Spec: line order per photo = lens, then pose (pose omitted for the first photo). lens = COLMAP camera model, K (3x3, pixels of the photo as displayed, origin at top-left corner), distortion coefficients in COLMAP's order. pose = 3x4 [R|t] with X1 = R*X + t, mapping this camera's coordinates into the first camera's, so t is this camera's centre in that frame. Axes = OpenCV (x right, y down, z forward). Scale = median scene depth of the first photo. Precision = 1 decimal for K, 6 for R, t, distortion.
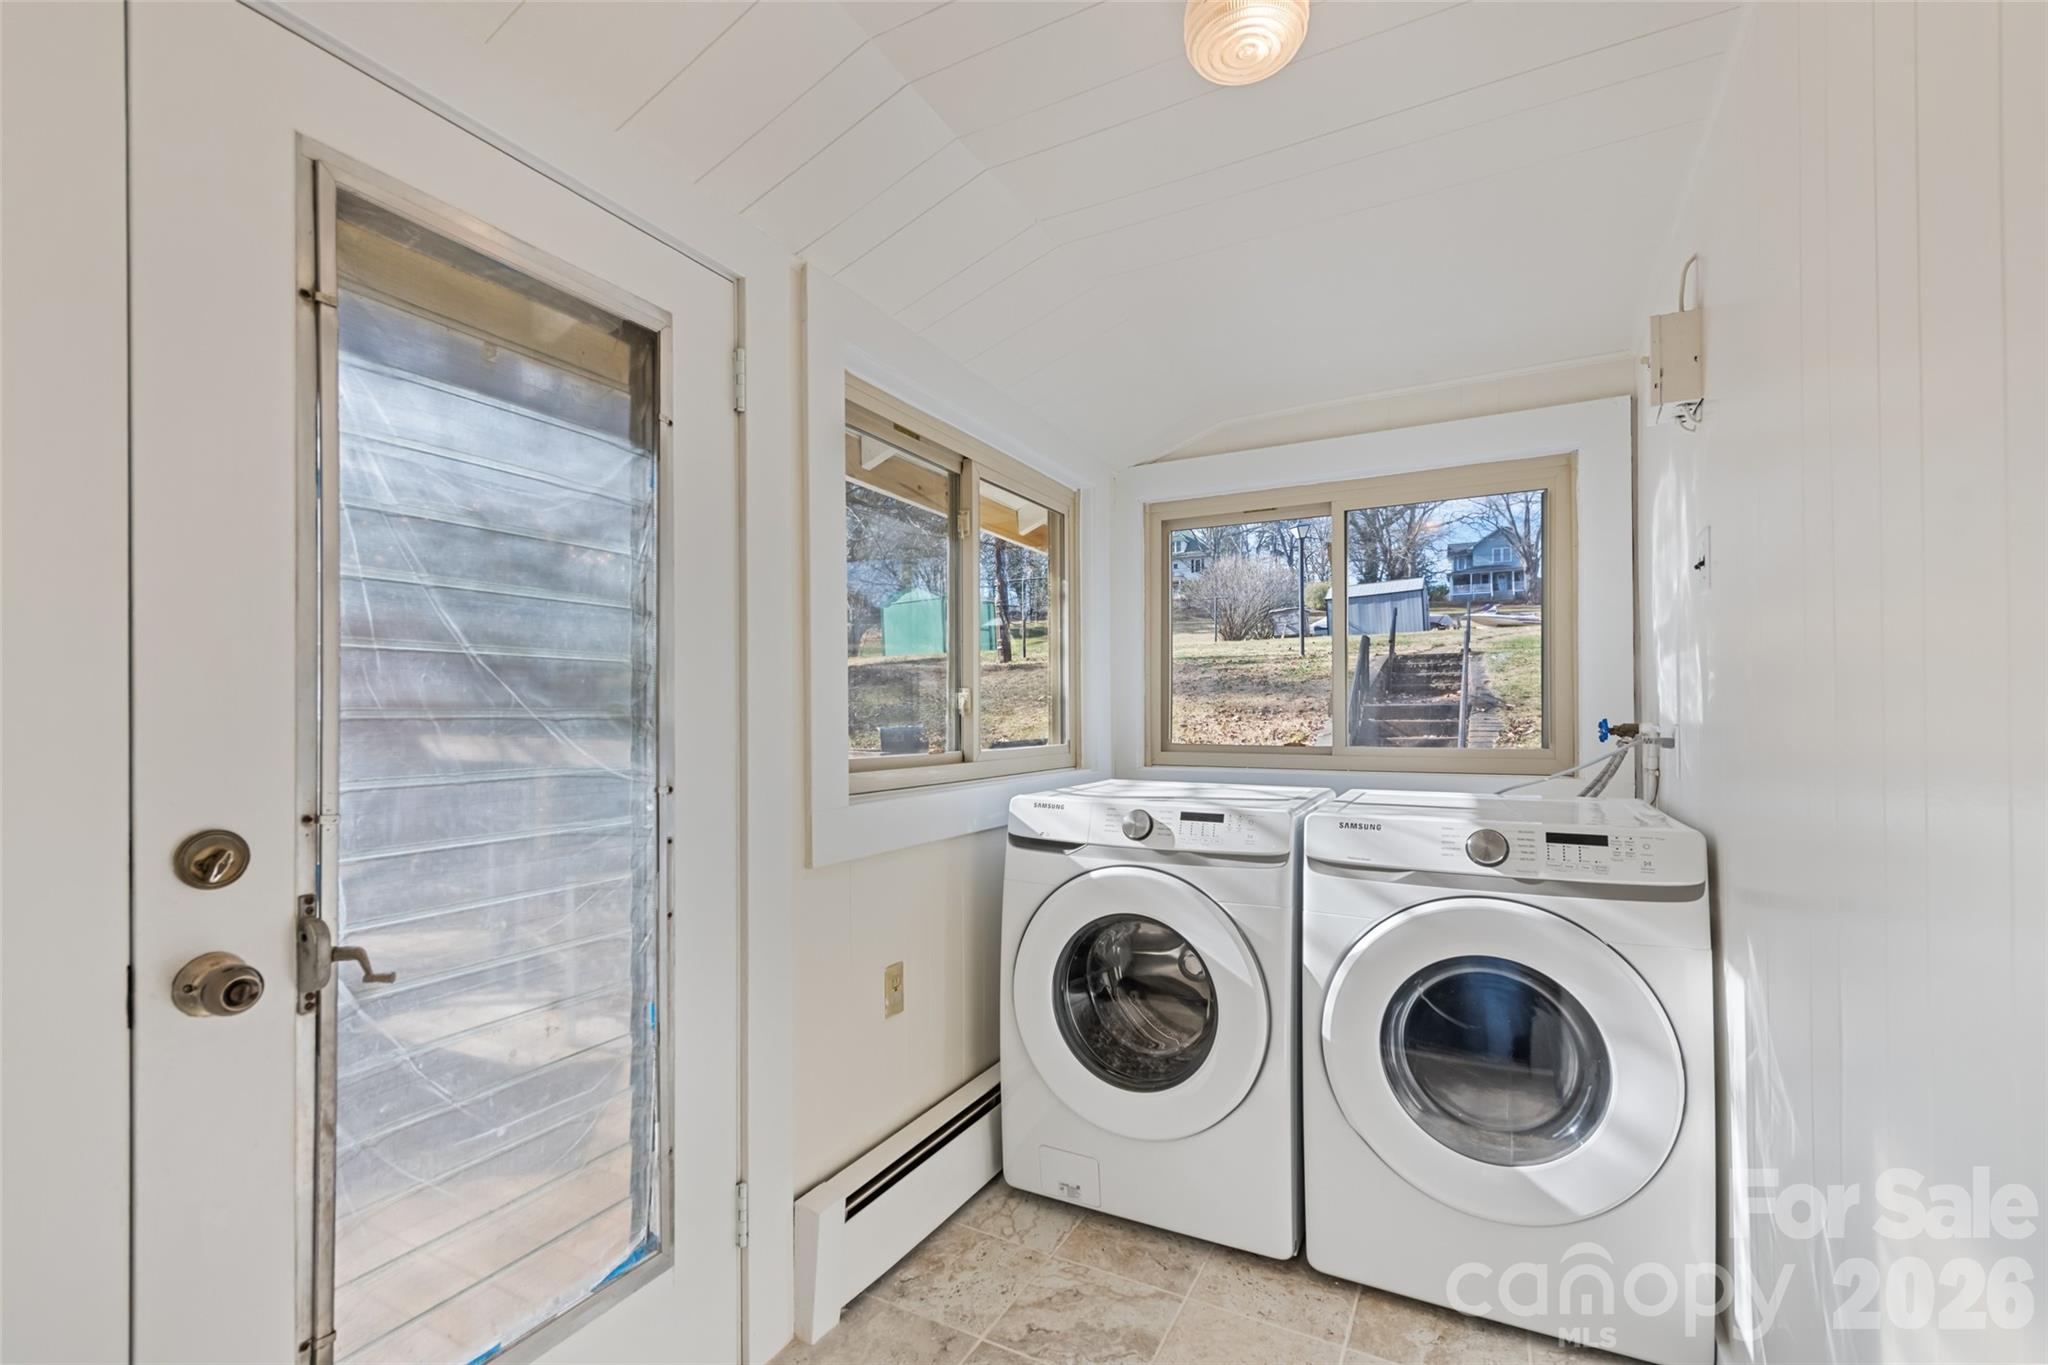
lens RADIAL K [[890.9, 0, 1018.5], [0, 890.9, 715.0], [0, 0, 1]] dist [0.009631, 0.000315]
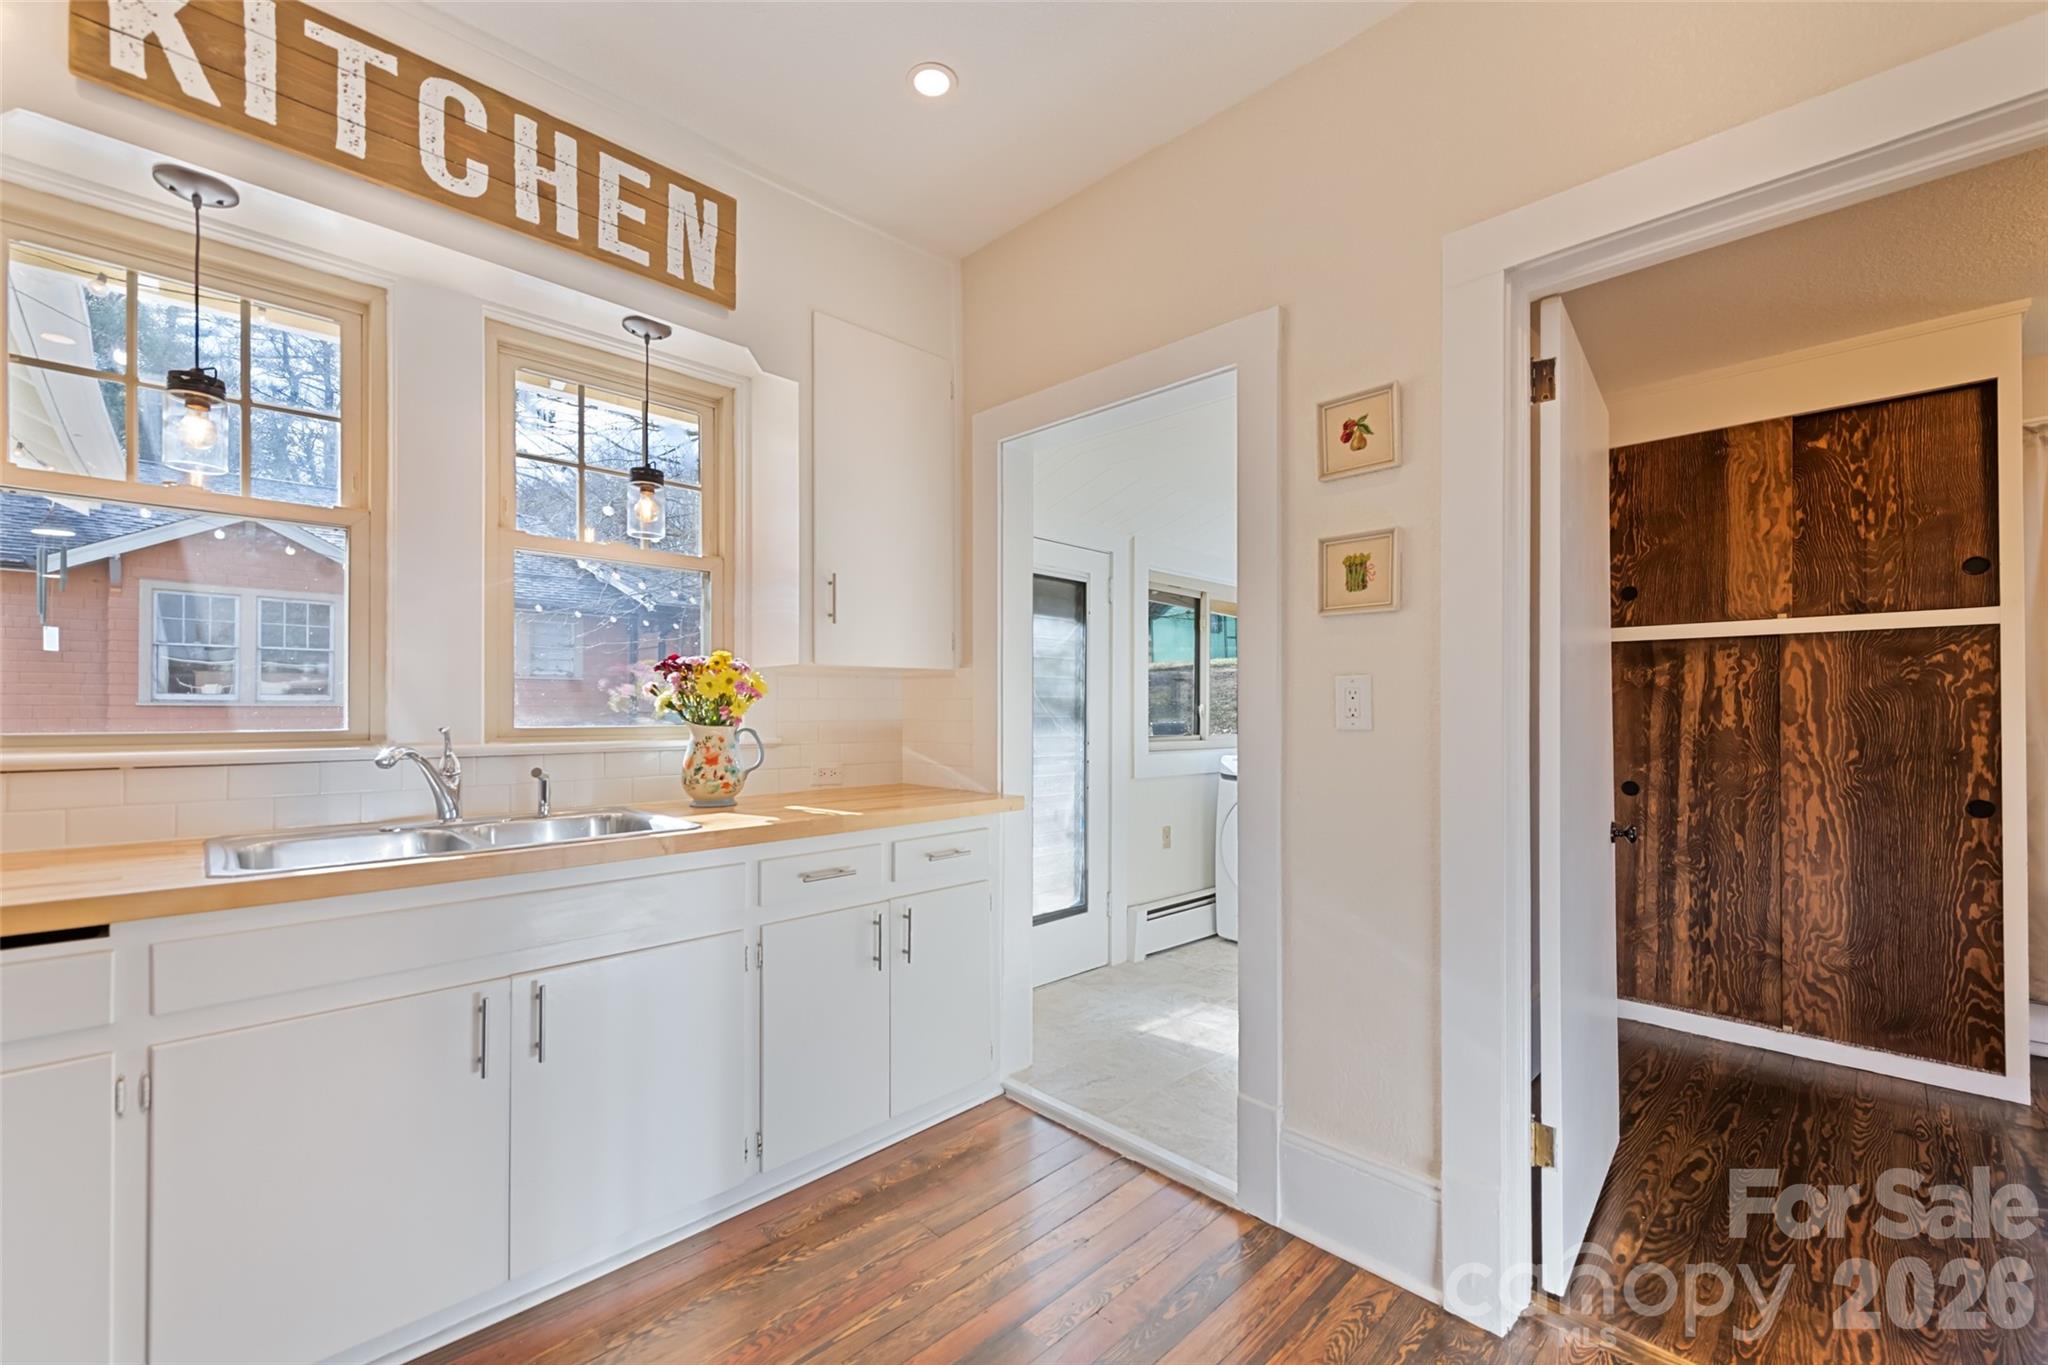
lens RADIAL K [[843.6, 0, 1028.4], [0, 843.6, 711.7], [0, 0, 1]] dist [0.019674, -0.004898]
pose [[0.957279, 0.008484, -0.289040, 0.177659], [-0.007679, 0.999963, 0.003917, -0.023568], [0.289062, -0.001530, 0.957309, -1.448320]]
